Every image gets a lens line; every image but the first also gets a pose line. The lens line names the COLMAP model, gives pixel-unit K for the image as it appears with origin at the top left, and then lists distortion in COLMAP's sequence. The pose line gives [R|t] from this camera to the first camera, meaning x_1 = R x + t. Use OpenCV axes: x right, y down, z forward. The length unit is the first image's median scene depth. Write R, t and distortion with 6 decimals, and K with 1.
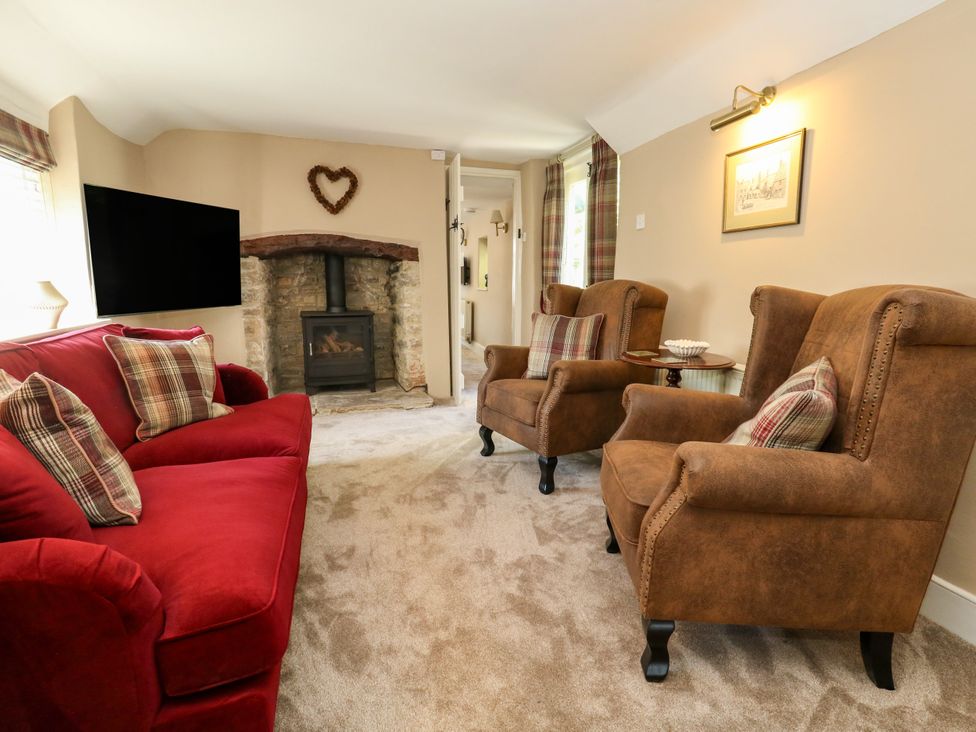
lens RADIAL K [[509.7, 0, 495.5], [0, 509.7, 362.0], [0, 0, 1]] dist [0.001984, -0.002621]
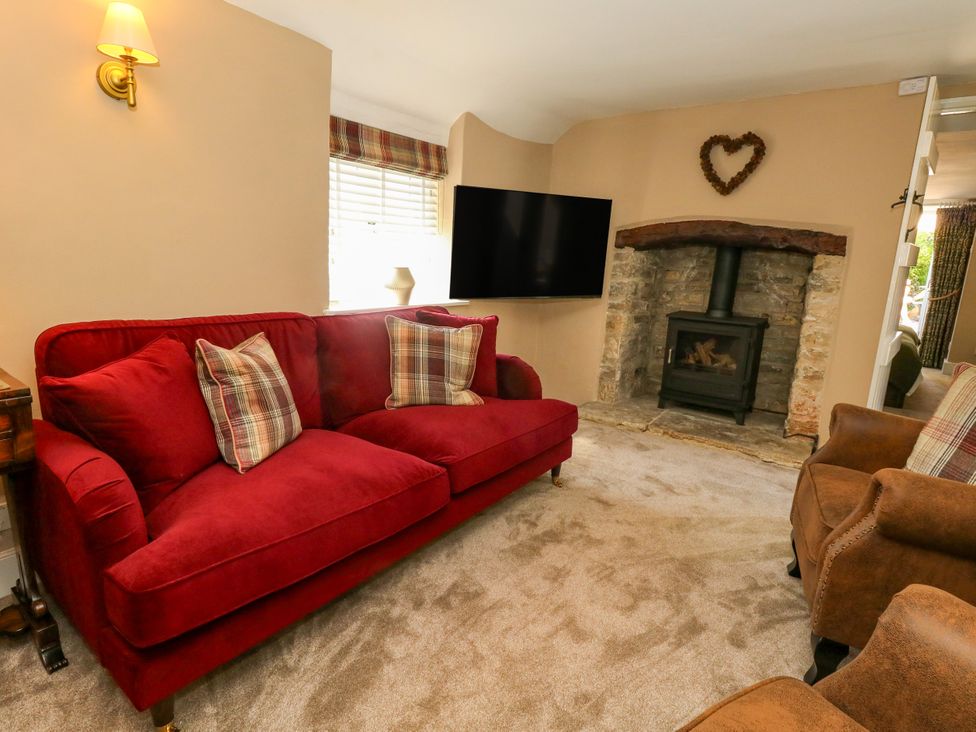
lens RADIAL K [[530.0, 0, 462.8], [0, 530.0, 358.9], [0, 0, 1]] dist [-0.001870, -0.001225]
pose [[0.550726, 0.180708, -0.814890, 0.180850], [-0.170564, 0.980047, 0.102060, -0.053952], [0.817073, 0.082784, 0.570560, 0.217507]]
